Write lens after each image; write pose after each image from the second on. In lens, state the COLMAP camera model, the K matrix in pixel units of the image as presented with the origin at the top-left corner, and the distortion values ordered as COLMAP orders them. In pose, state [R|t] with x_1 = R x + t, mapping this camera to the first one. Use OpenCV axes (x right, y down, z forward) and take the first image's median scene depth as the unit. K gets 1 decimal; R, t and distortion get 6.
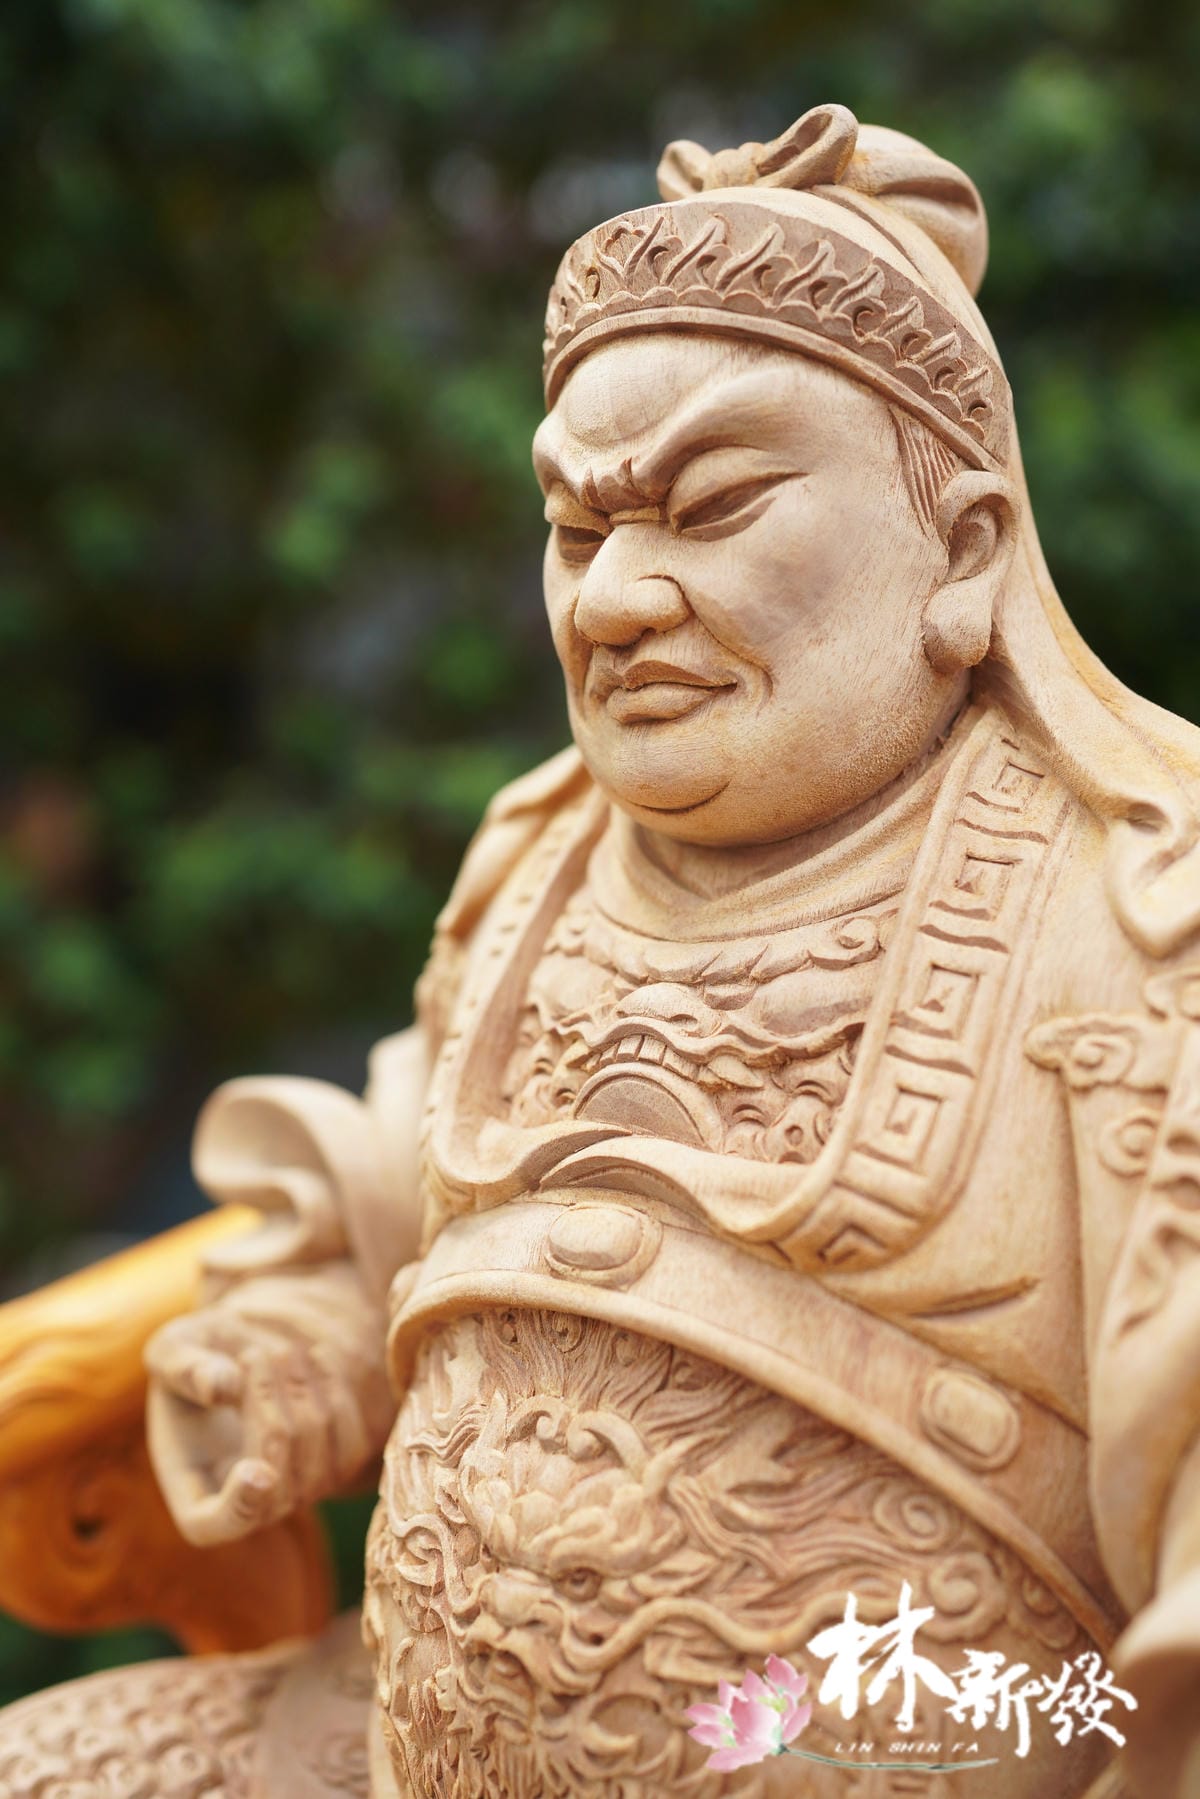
lens RADIAL K [[2031.0, 0, 590.7], [0, 2031.0, 923.0], [0, 0, 1]] dist [-0.019258, 0.131789]
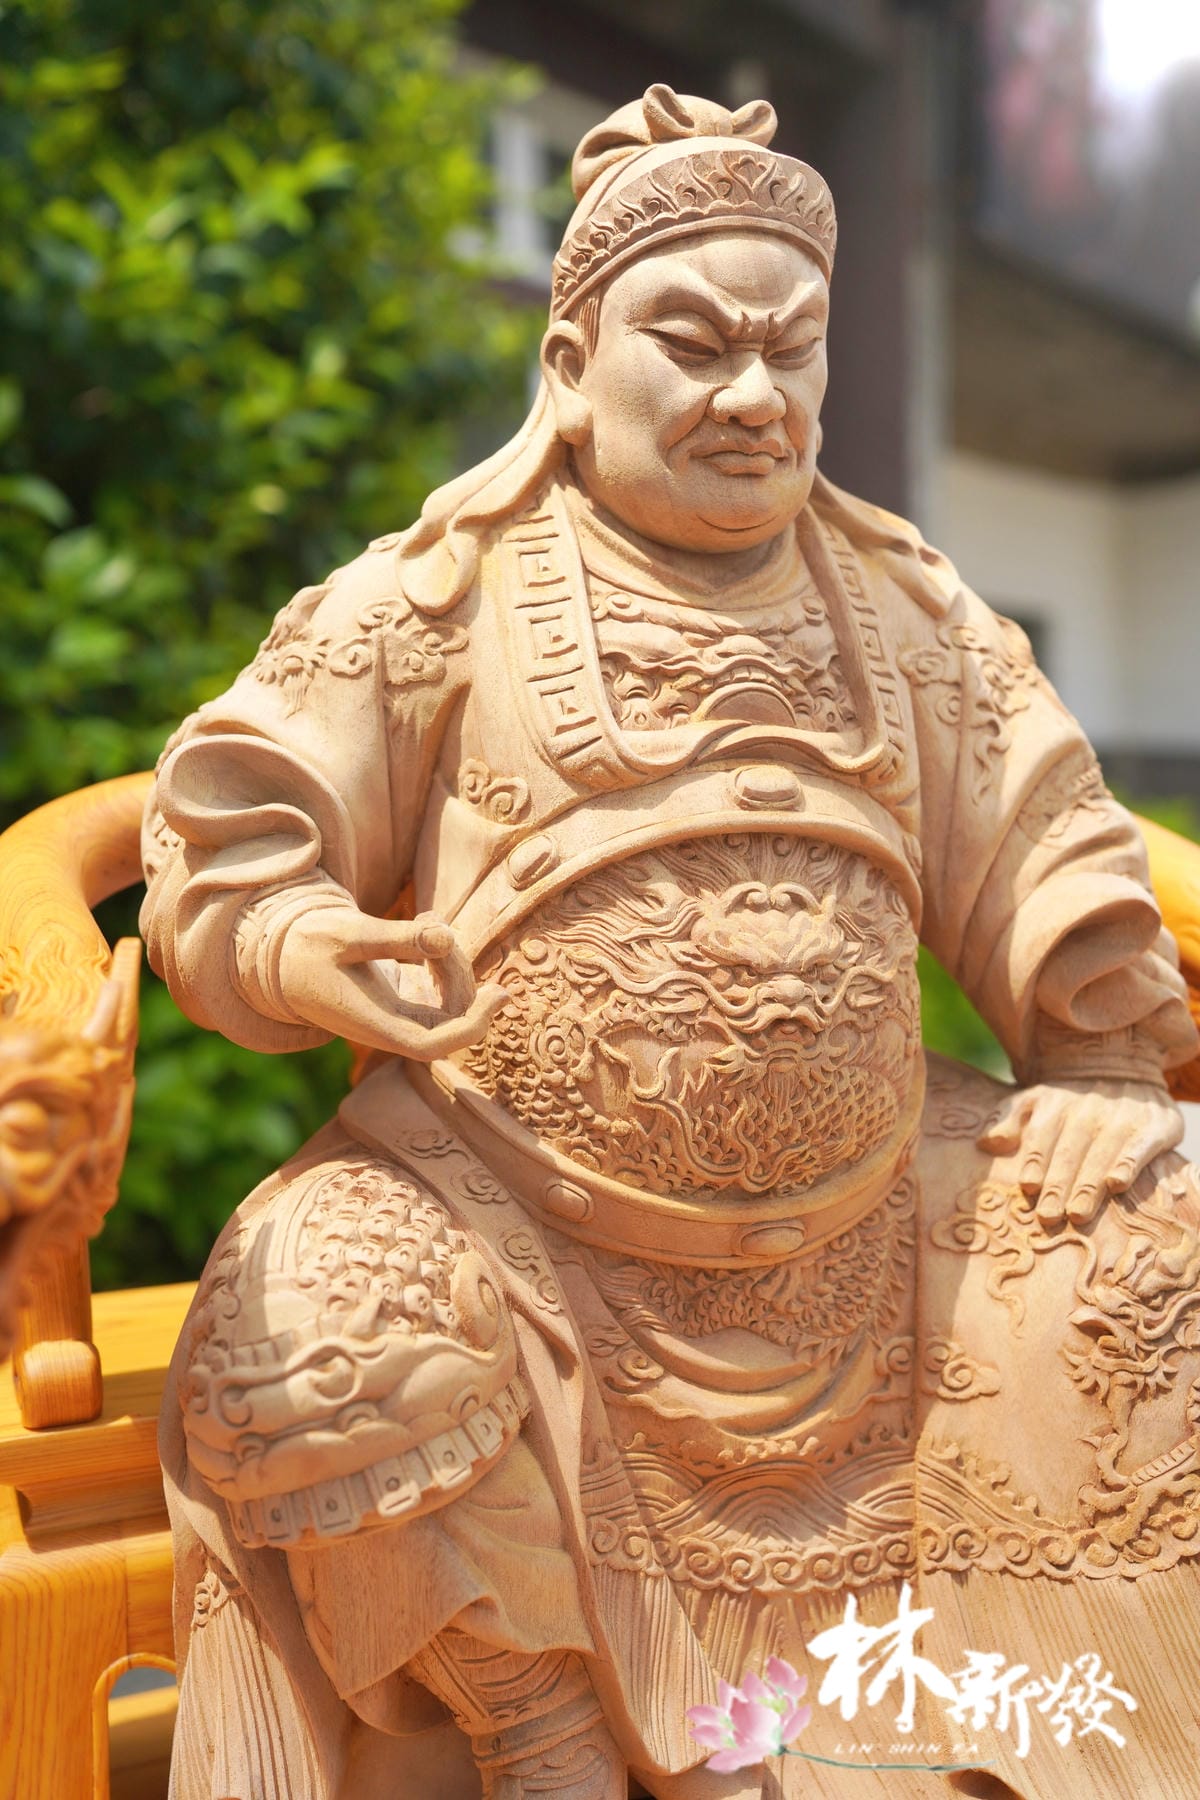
lens RADIAL K [[1828.4, 0, 592.3], [0, 1828.4, 903.5], [0, 0, 1]] dist [-0.017308, 0.128306]
pose [[0.481704, -0.126430, 0.867166, -1.413566], [0.007582, 0.990102, 0.140143, 0.038106], [-0.876301, -0.060932, 0.477895, 0.390037]]
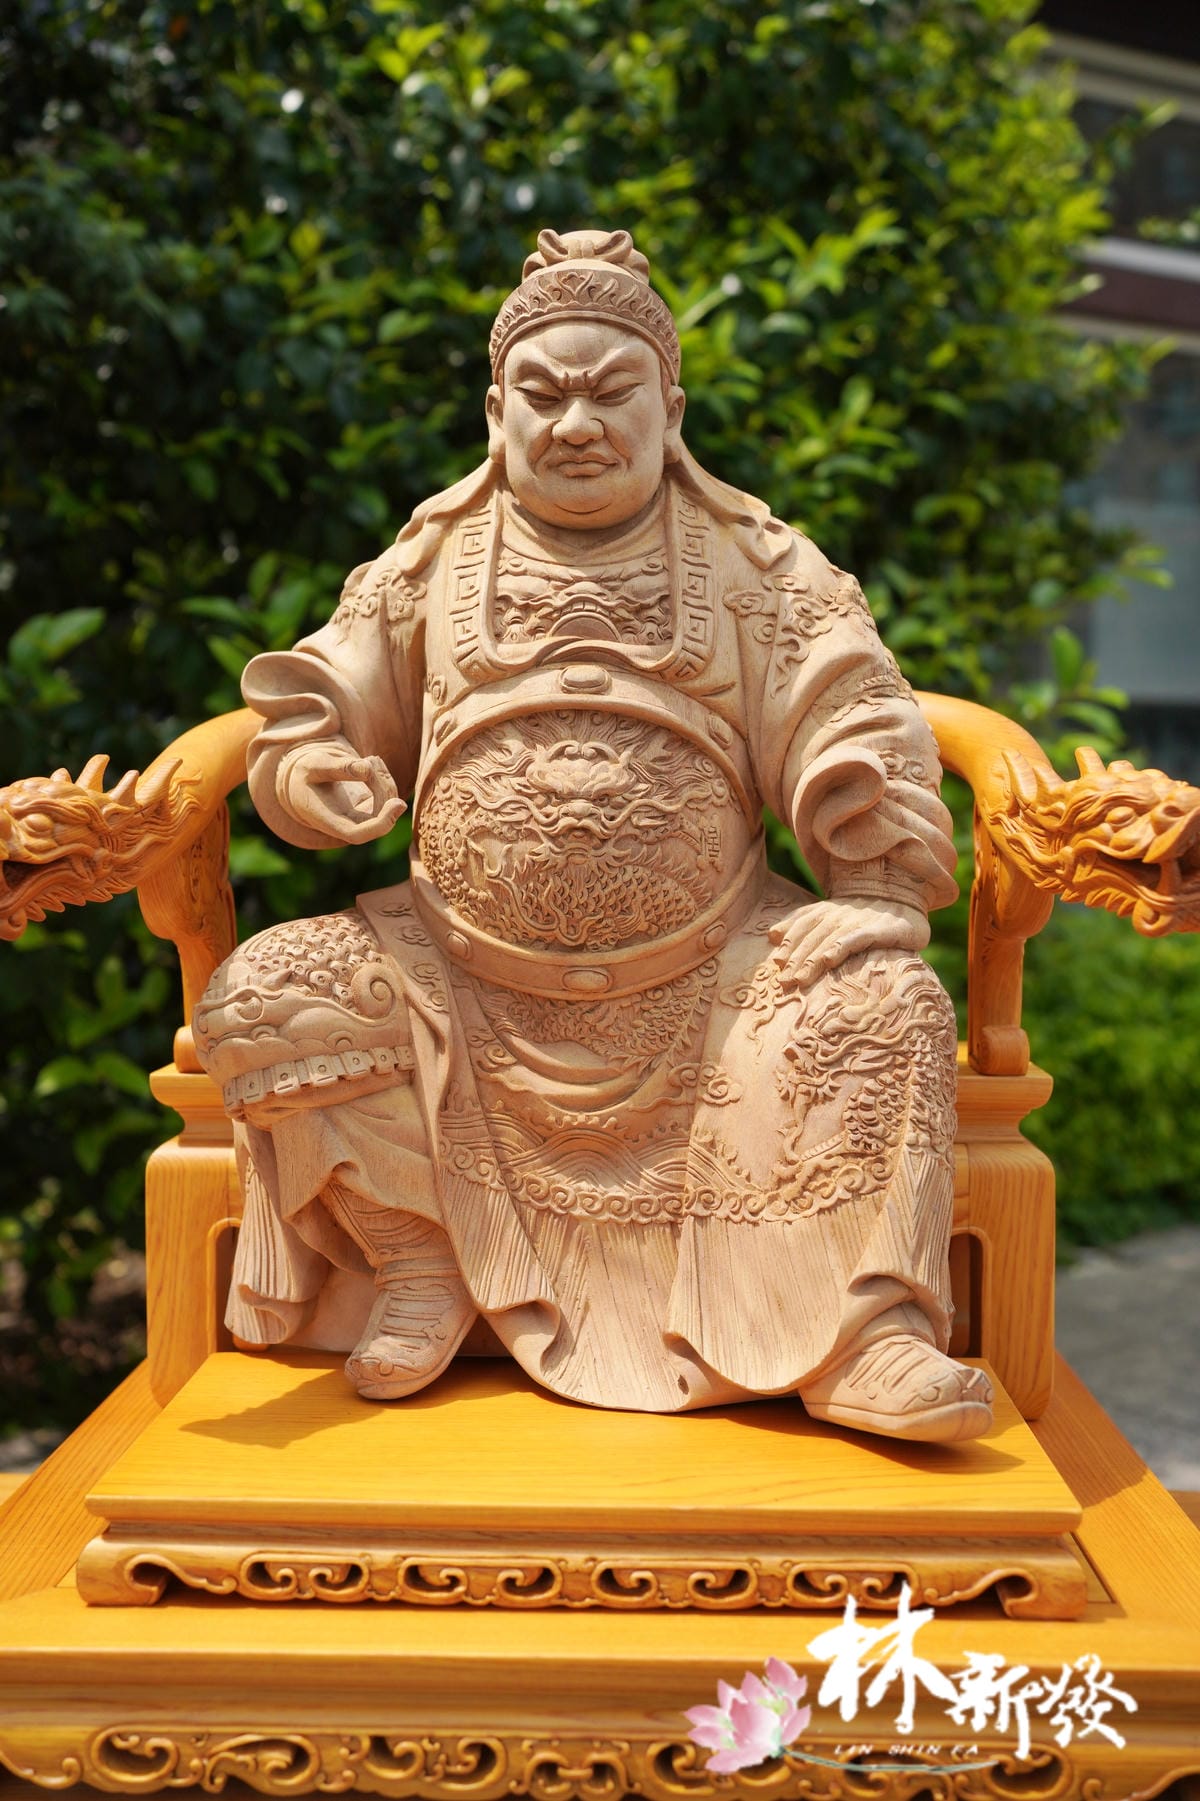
lens RADIAL K [[1844.2, 0, 583.2], [0, 1844.2, 910.0], [0, 0, 1]] dist [-0.007952, 0.021318]
pose [[0.796074, -0.082755, 0.599514, -1.442835], [0.018187, 0.993431, 0.112980, 0.184756], [-0.604925, -0.079037, 0.792350, -0.897723]]
